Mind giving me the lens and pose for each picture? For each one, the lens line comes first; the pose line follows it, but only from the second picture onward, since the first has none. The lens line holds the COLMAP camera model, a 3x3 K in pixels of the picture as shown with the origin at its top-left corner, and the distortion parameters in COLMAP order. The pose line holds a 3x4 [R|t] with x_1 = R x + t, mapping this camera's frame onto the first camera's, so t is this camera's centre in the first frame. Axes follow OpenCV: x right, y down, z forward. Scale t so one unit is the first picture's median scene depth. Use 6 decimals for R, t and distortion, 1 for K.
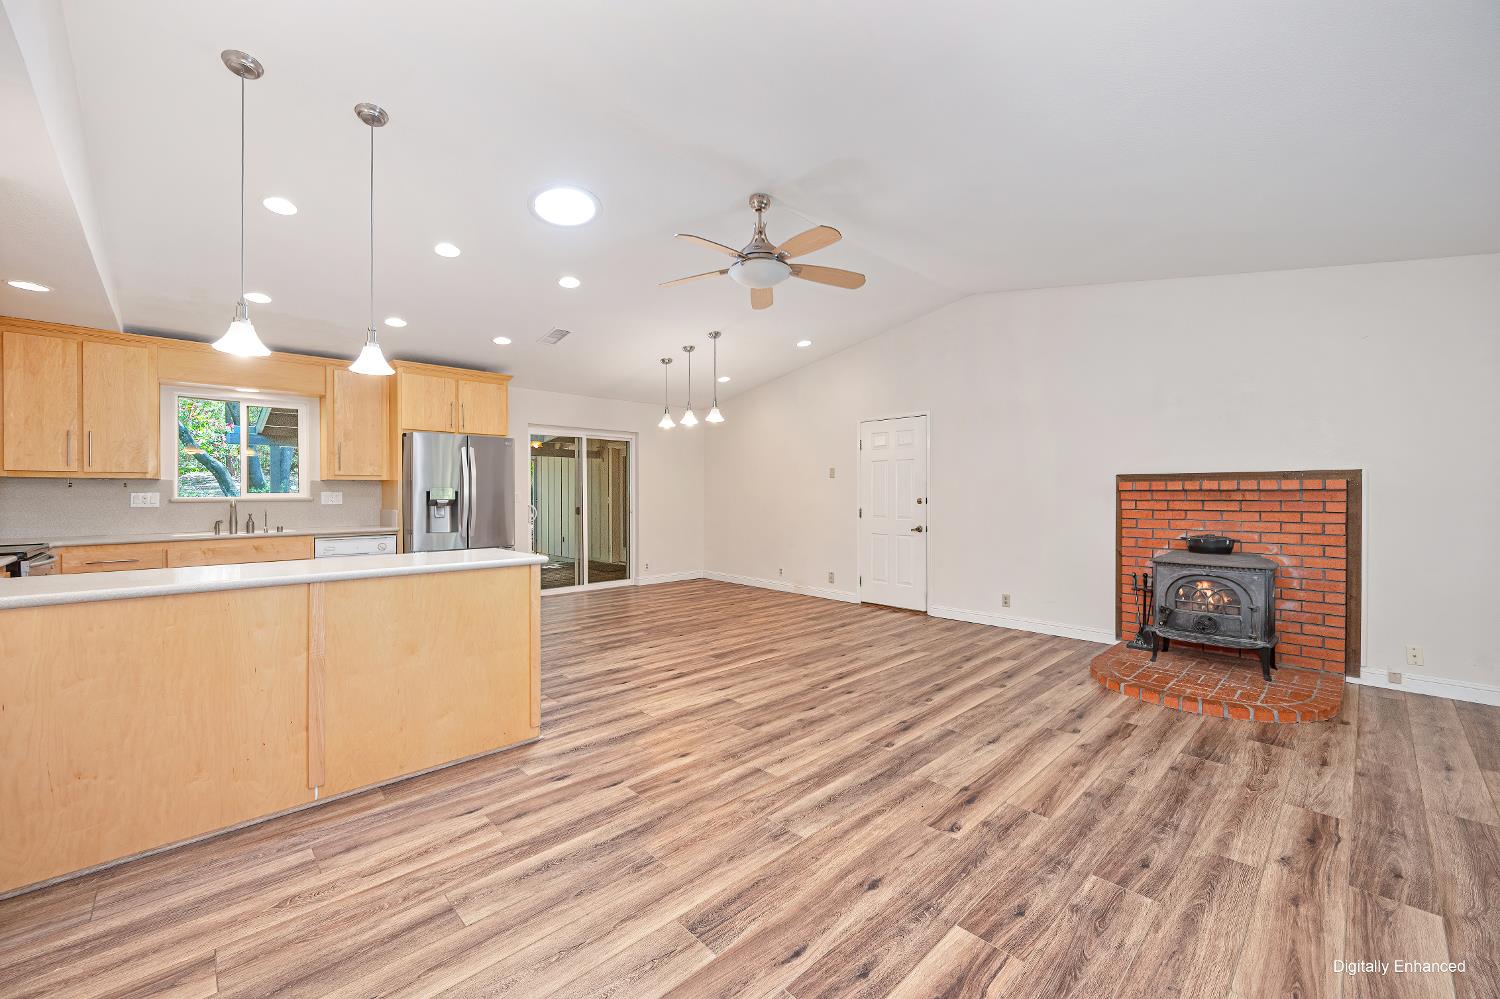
lens RADIAL K [[592.8, 0, 751.4], [0, 592.8, 495.0], [0, 0, 1]] dist [-0.002024, 0.000715]
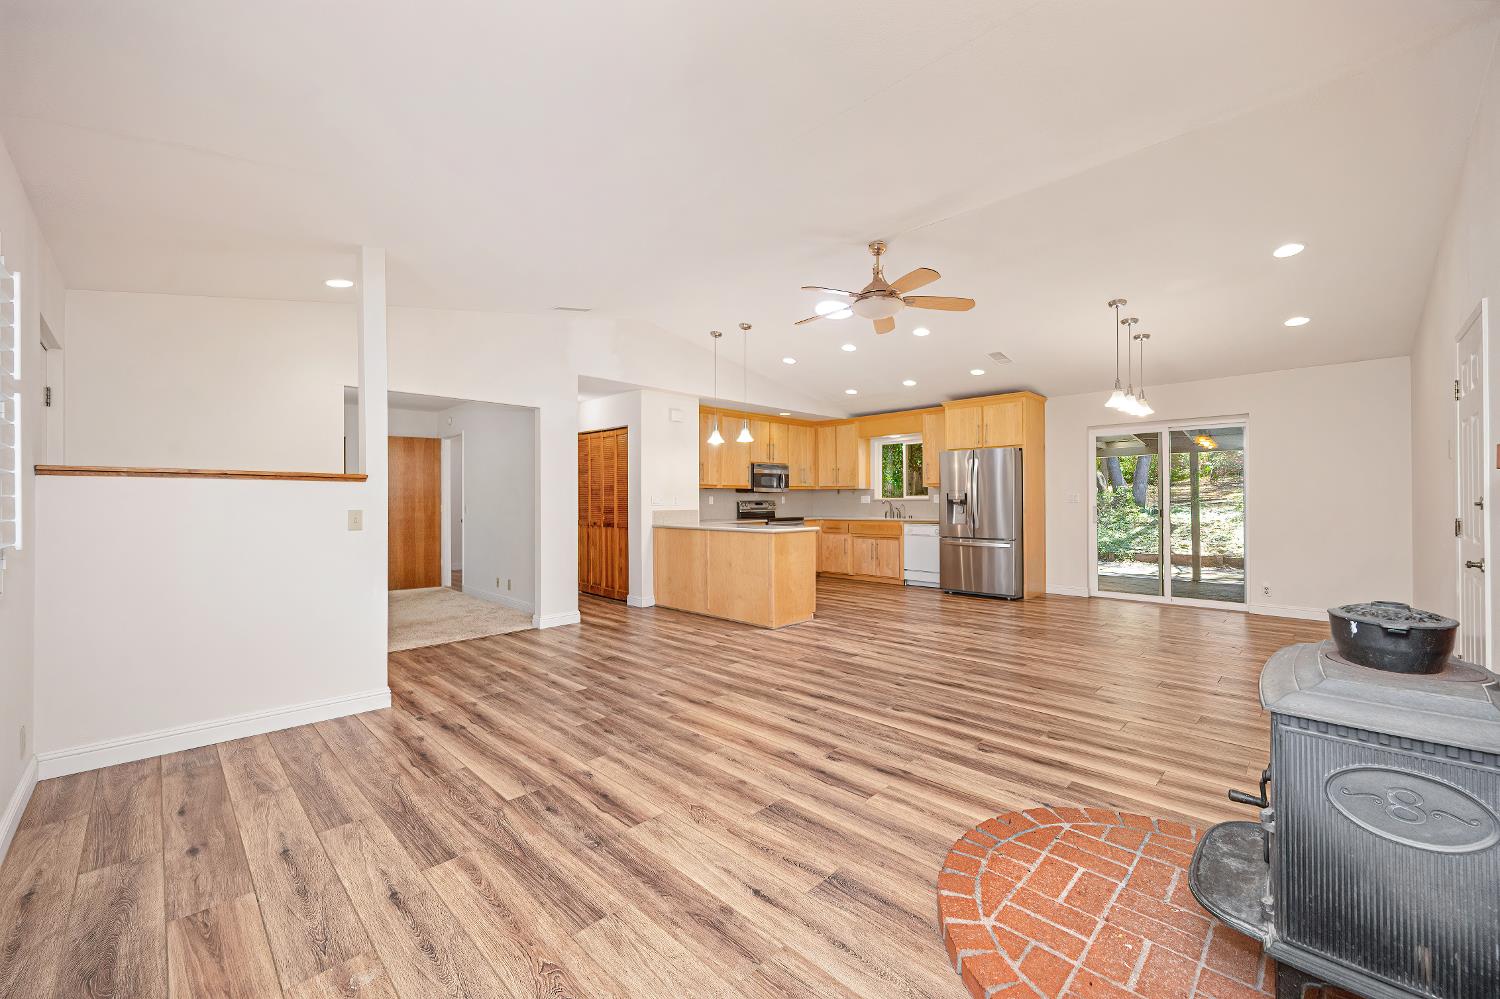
lens RADIAL K [[592.8, 0, 748.3], [0, 592.8, 497.4], [0, 0, 1]] dist [-0.002024, 0.000715]
pose [[0.027691, -0.004171, -0.999608, 1.151914], [0.001827, 0.999990, -0.004122, 0.010352], [0.999615, -0.001712, 0.027699, 0.686143]]
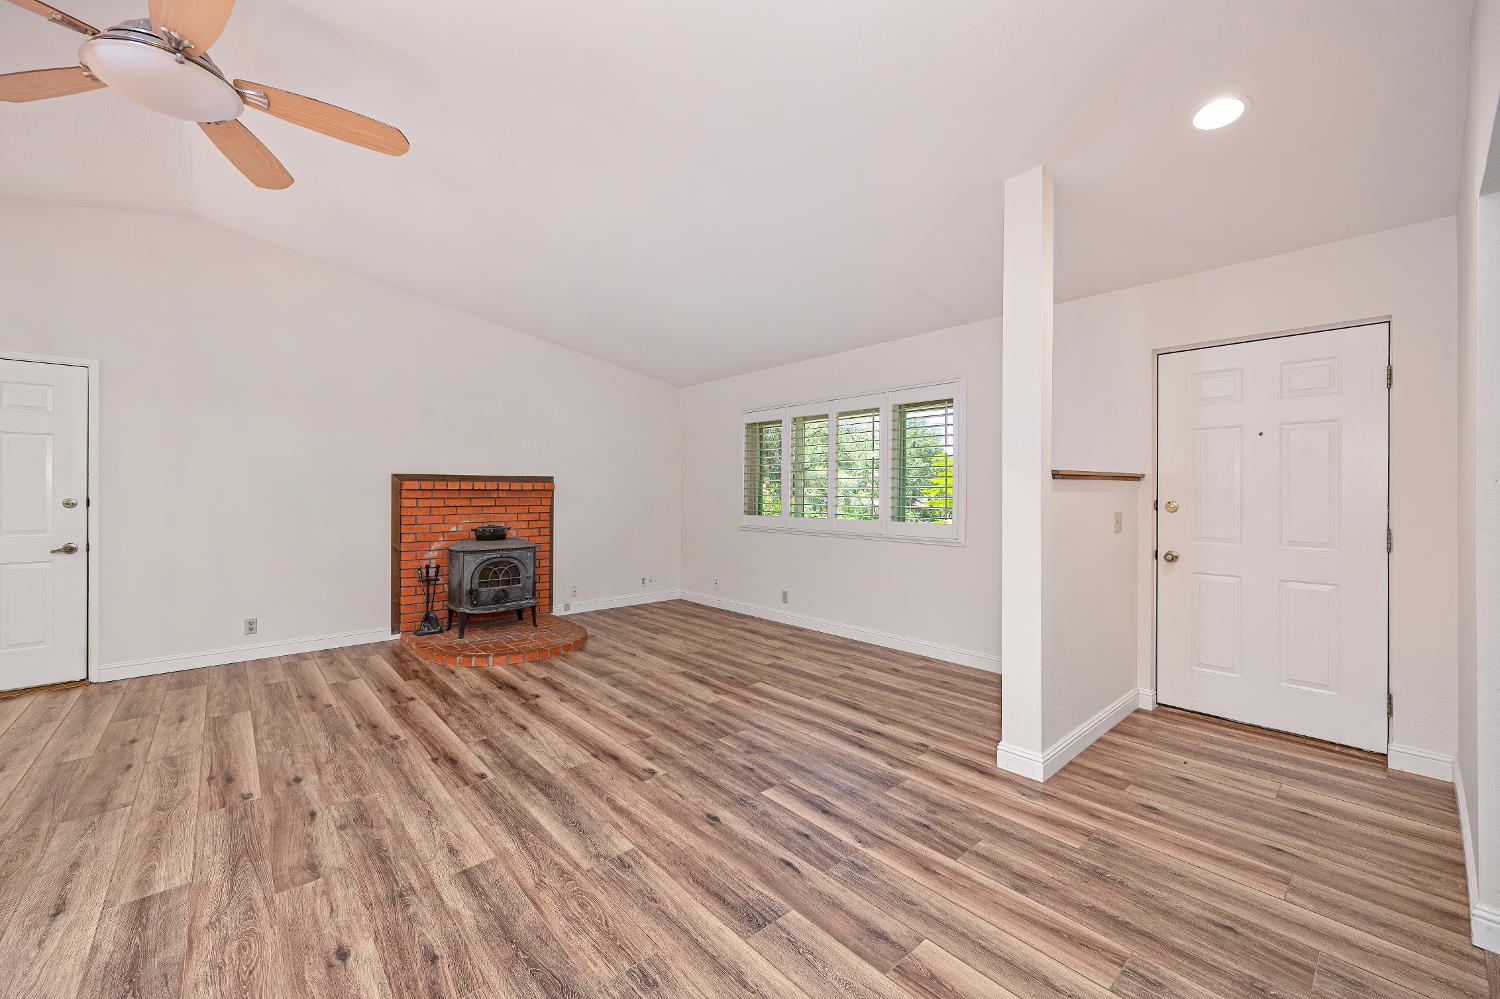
lens RADIAL K [[592.8, 0, 748.6], [0, 592.8, 492.5], [0, 0, 1]] dist [-0.002024, 0.000715]
pose [[0.036811, 0.001429, 0.999321, -0.489020], [-0.000130, 0.999999, -0.001425, -0.000738], [-0.999322, -0.000077, 0.036811, 0.434688]]
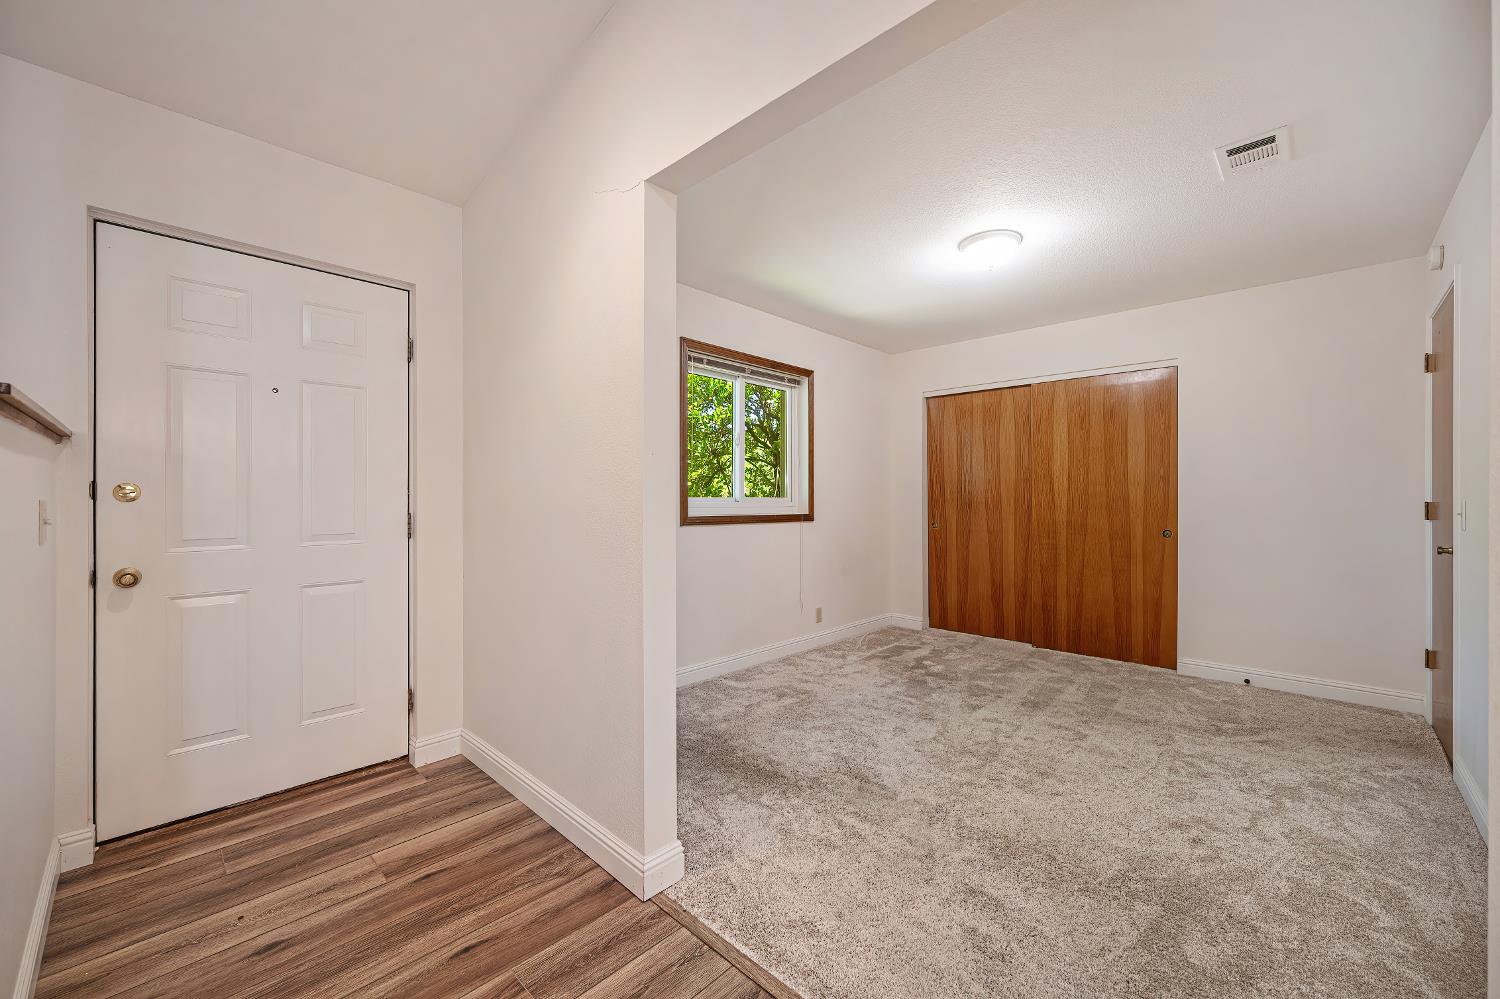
lens RADIAL K [[592.8, 0, 770.0], [0, 592.8, 497.4], [0, 0, 1]] dist [-0.002024, 0.000715]
pose [[-0.999026, -0.000816, -0.044121, -0.132873], [-0.001038, 0.999987, 0.004991, 0.019774], [0.044117, 0.005032, -0.999014, 0.375591]]
